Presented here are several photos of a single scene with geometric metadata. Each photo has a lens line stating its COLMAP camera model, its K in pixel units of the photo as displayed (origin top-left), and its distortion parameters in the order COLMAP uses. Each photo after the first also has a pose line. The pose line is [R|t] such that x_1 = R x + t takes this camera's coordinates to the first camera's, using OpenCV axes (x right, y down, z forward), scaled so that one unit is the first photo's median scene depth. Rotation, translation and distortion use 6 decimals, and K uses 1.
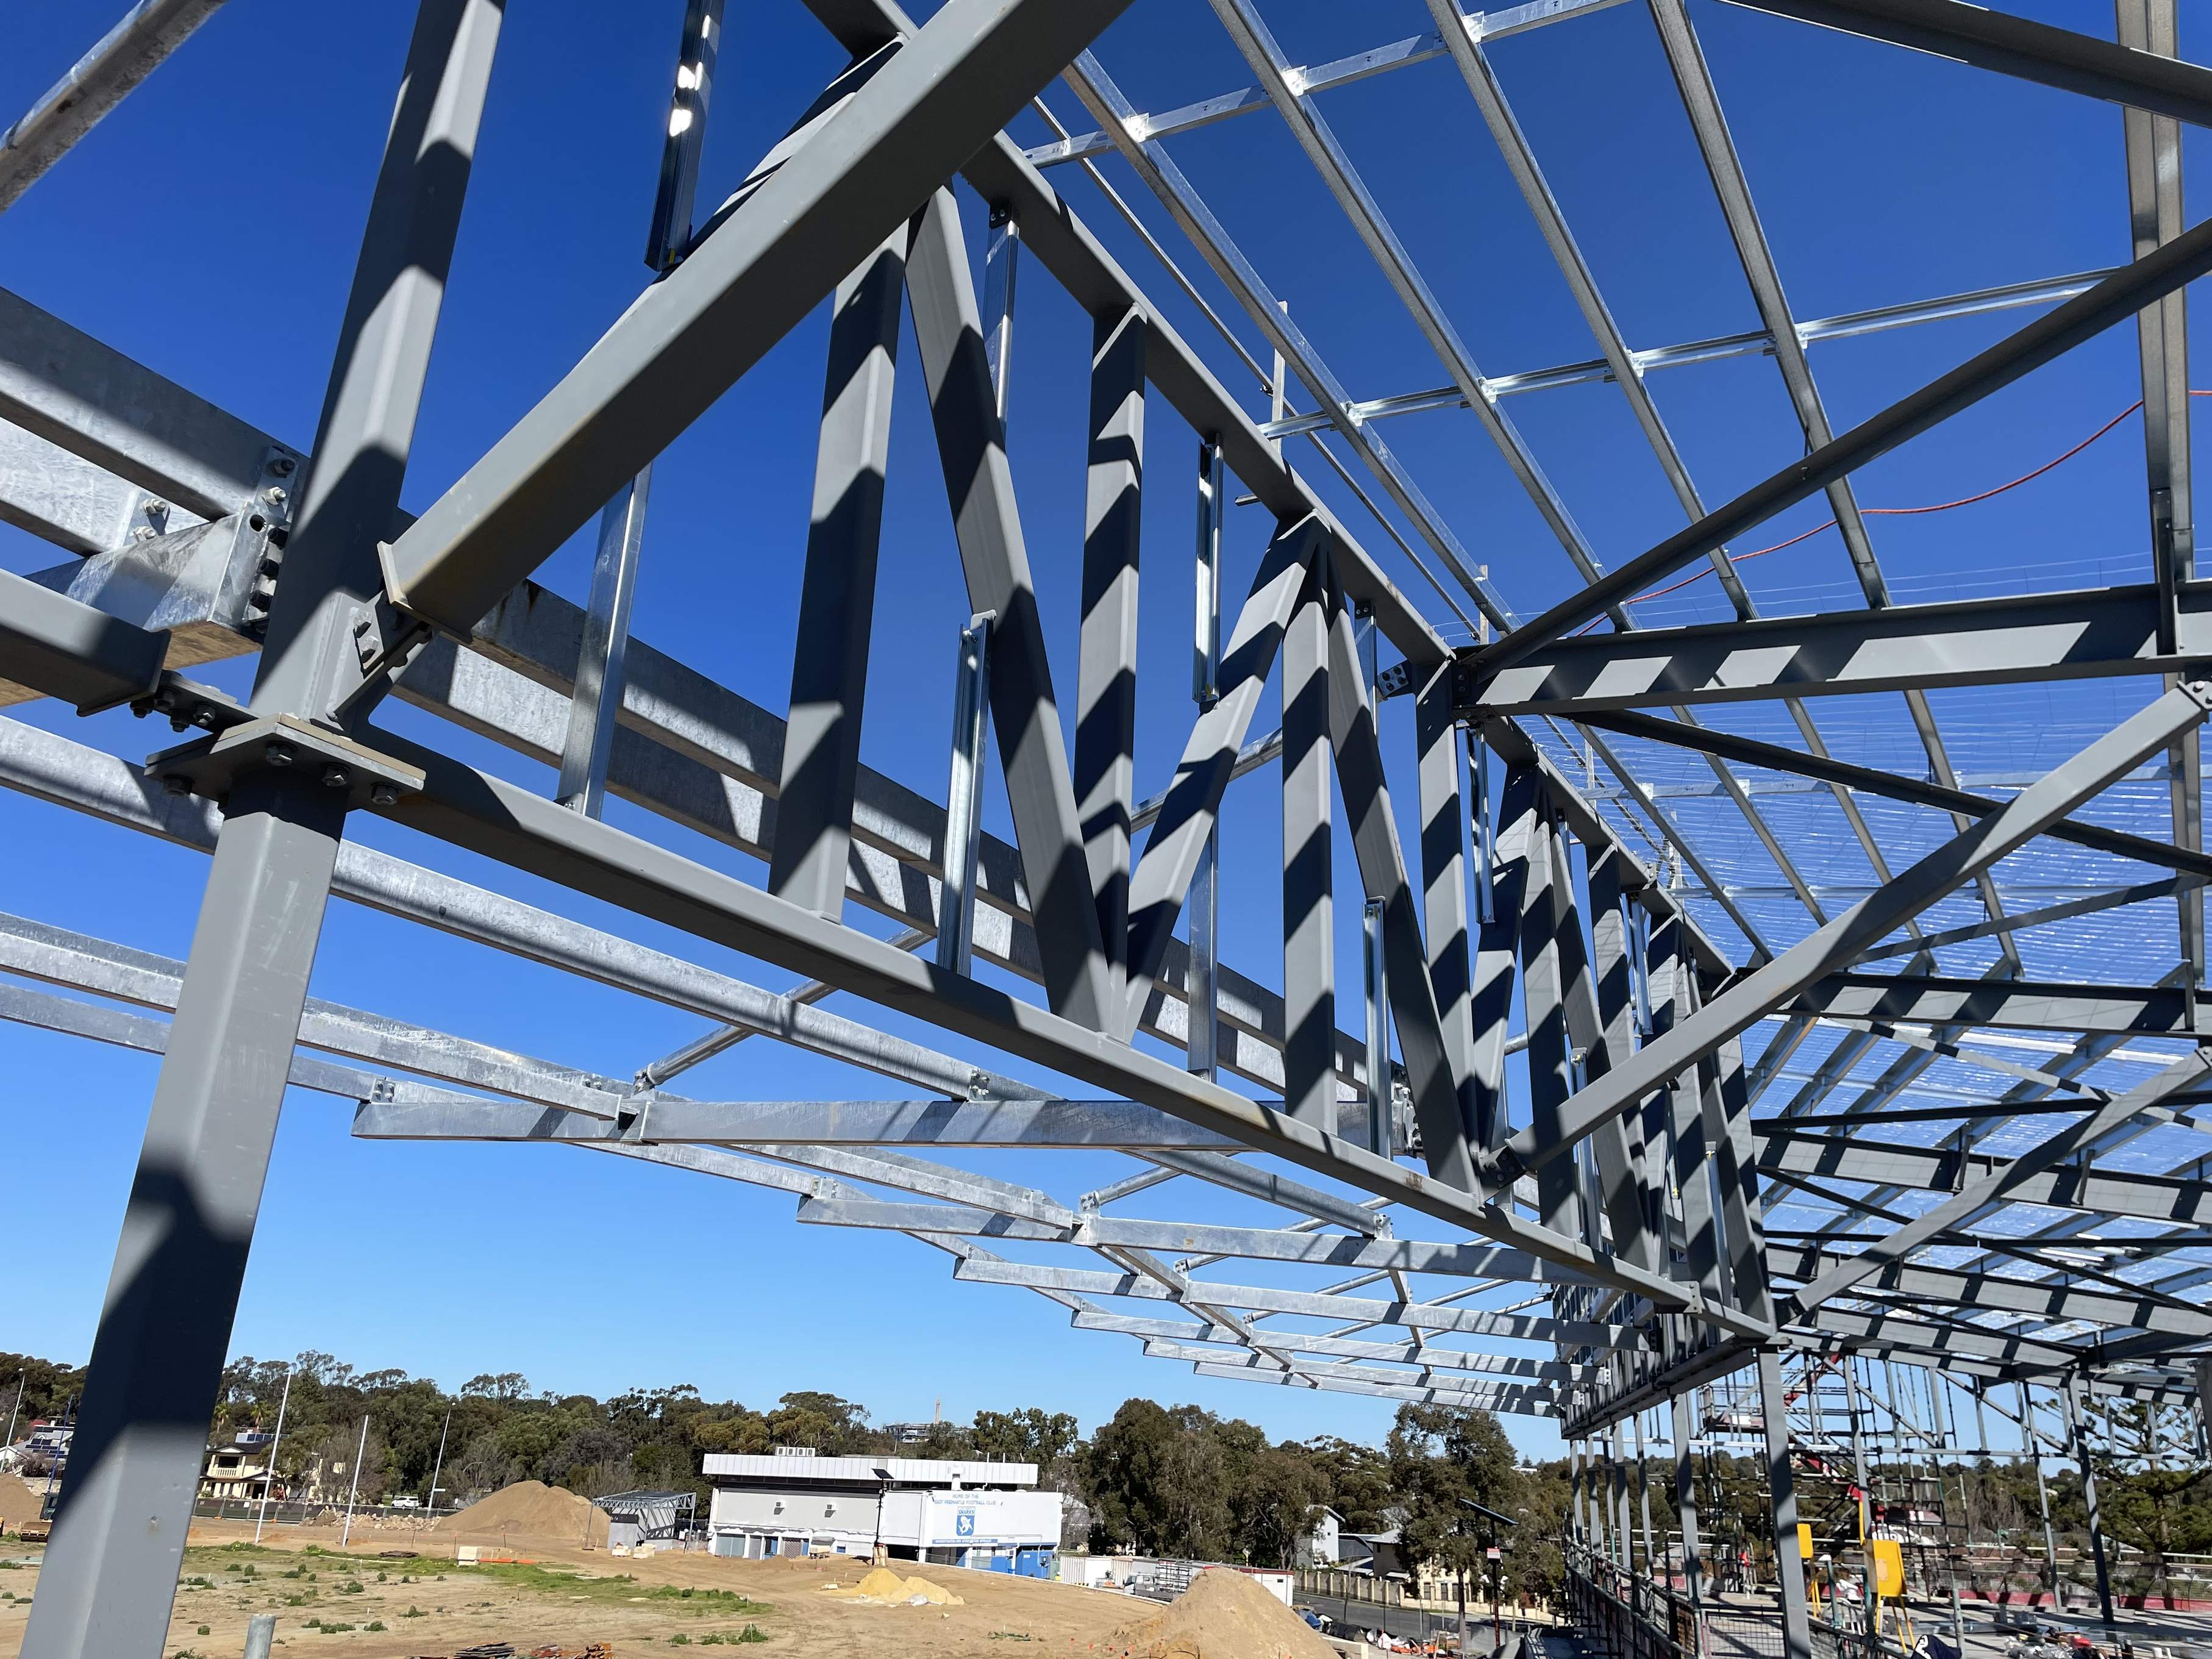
lens RADIAL K [[1613.6, 0, 1106.0], [0, 1613.6, 829.5], [0, 0, 1]] dist [0.003969, -0.004696]
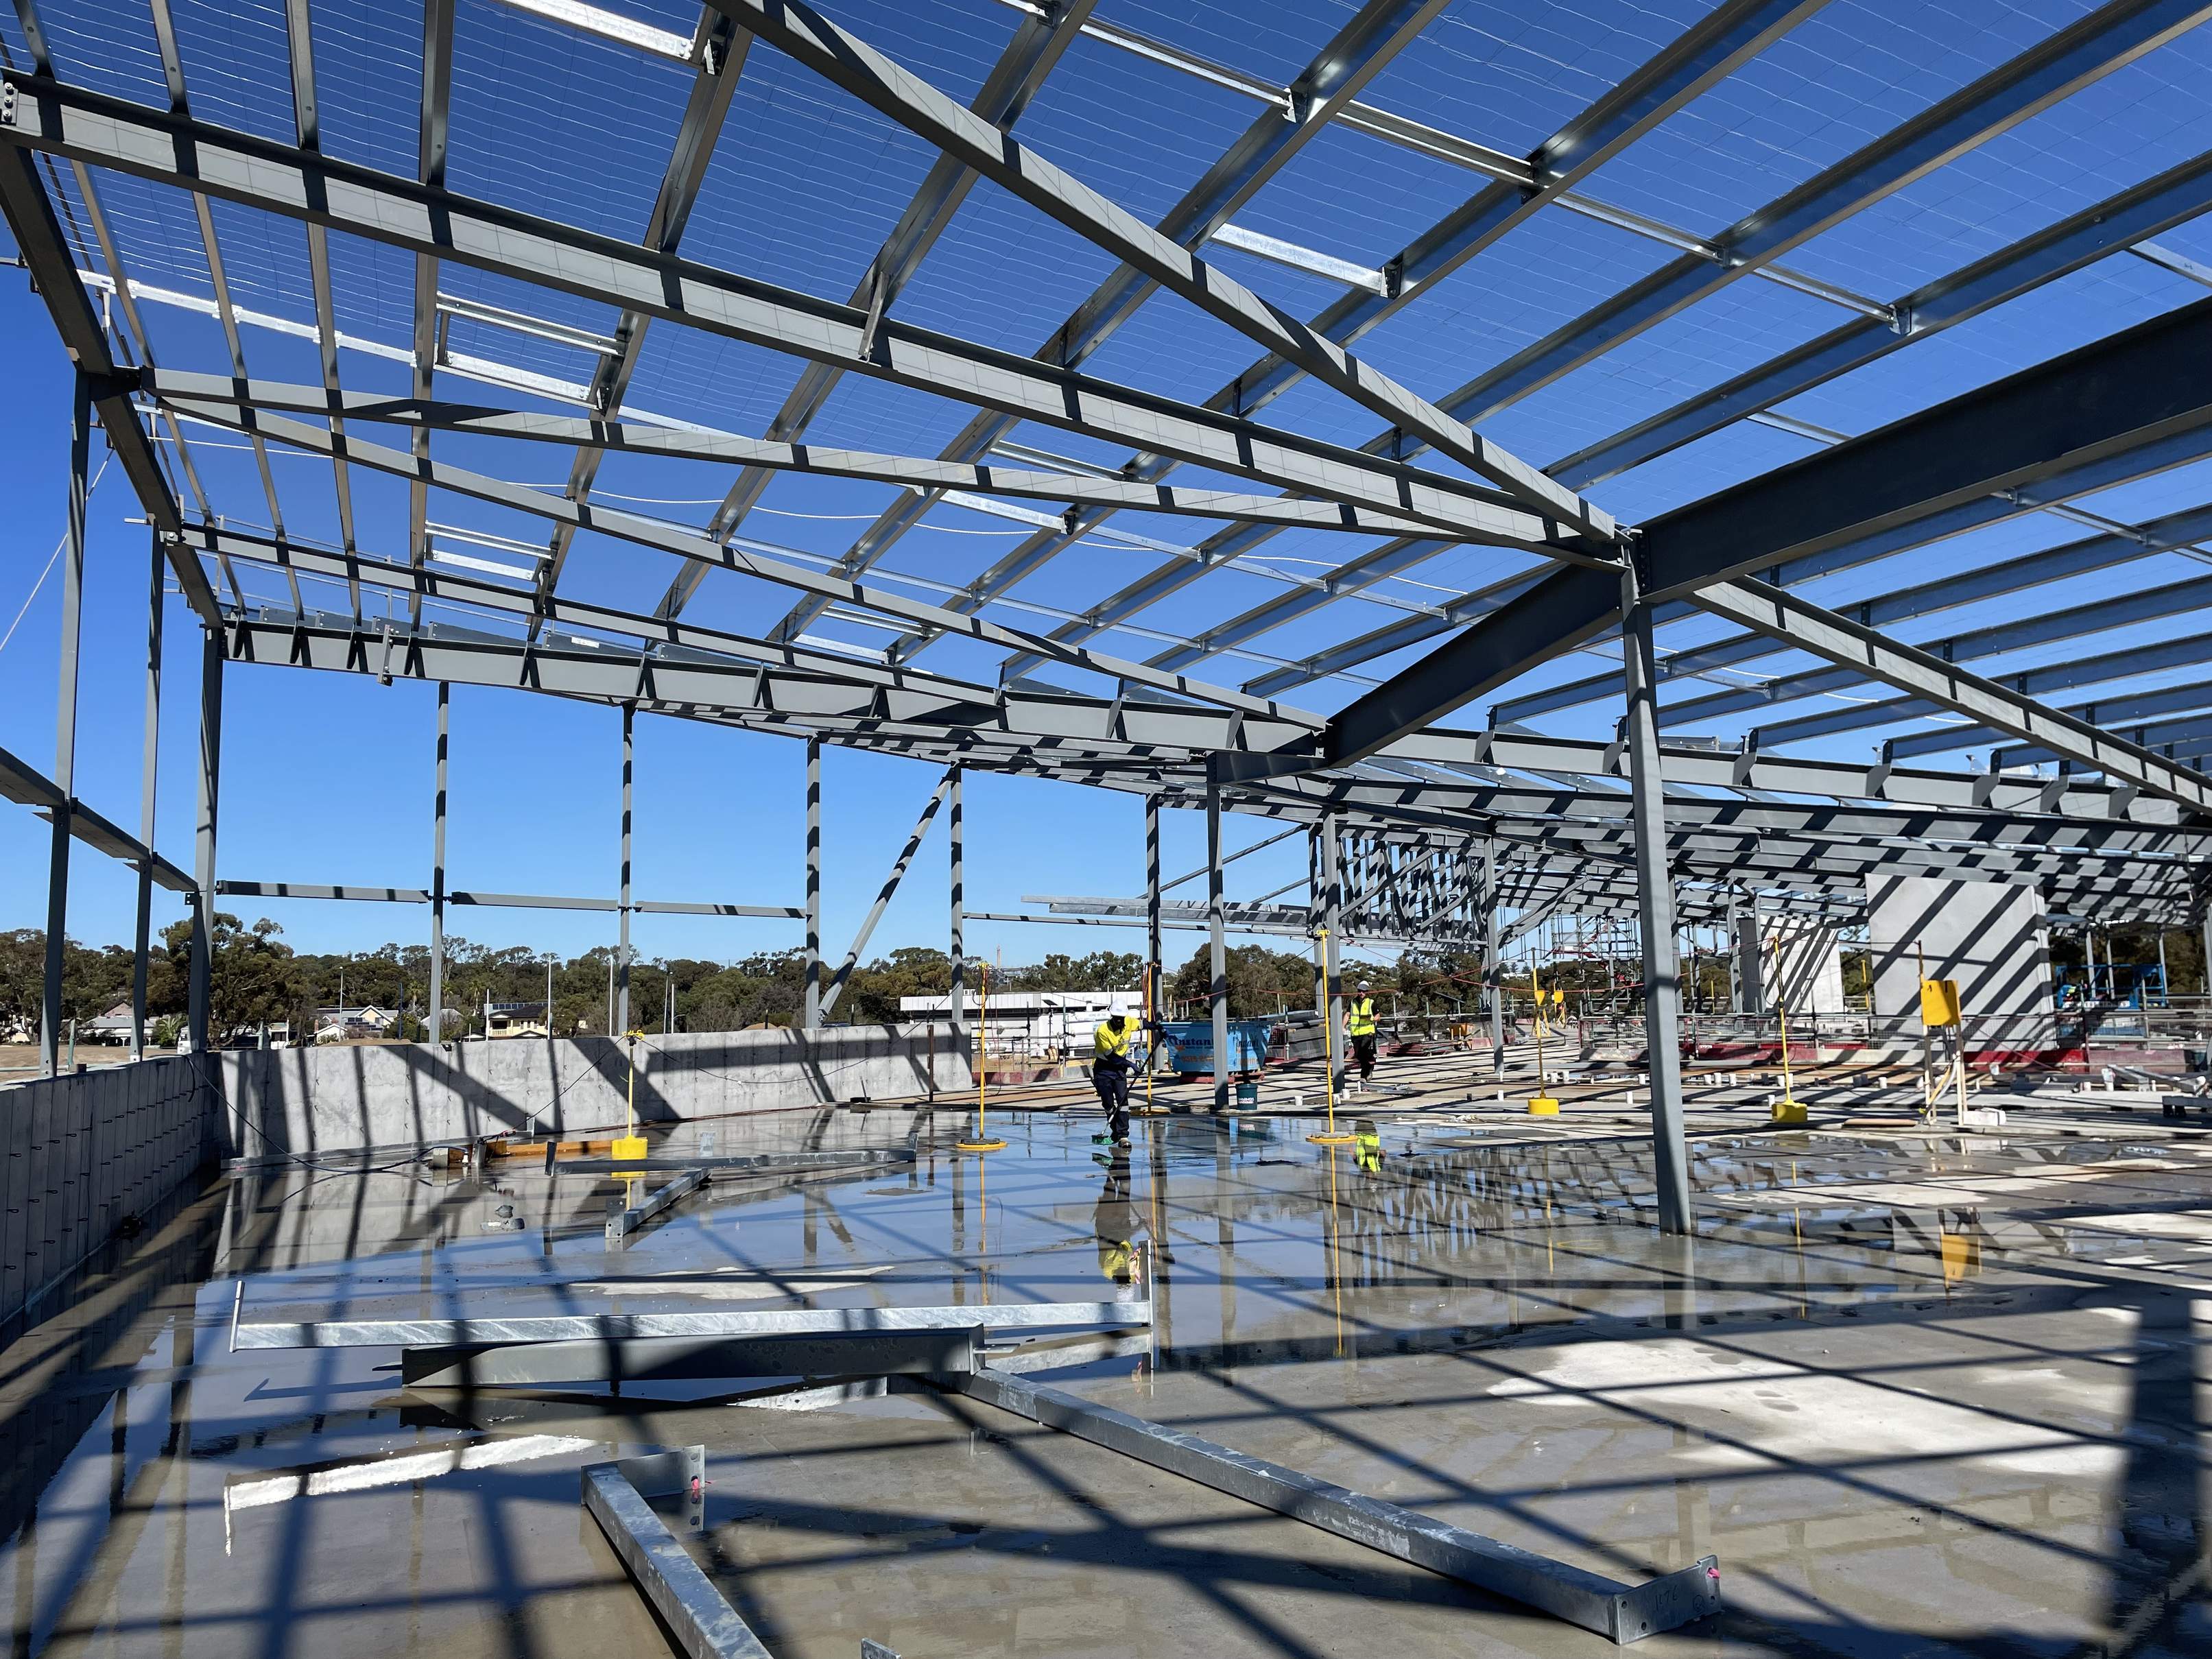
lens RADIAL K [[1613.6, 0, 1106.0], [0, 1613.6, 829.5], [0, 0, 1]] dist [0.003969, -0.004696]
pose [[0.998414, -0.054906, -0.012423, -0.047462], [0.056220, 0.961274, 0.269799, -0.108441], [-0.002872, -0.270070, 0.962836, -0.276368]]
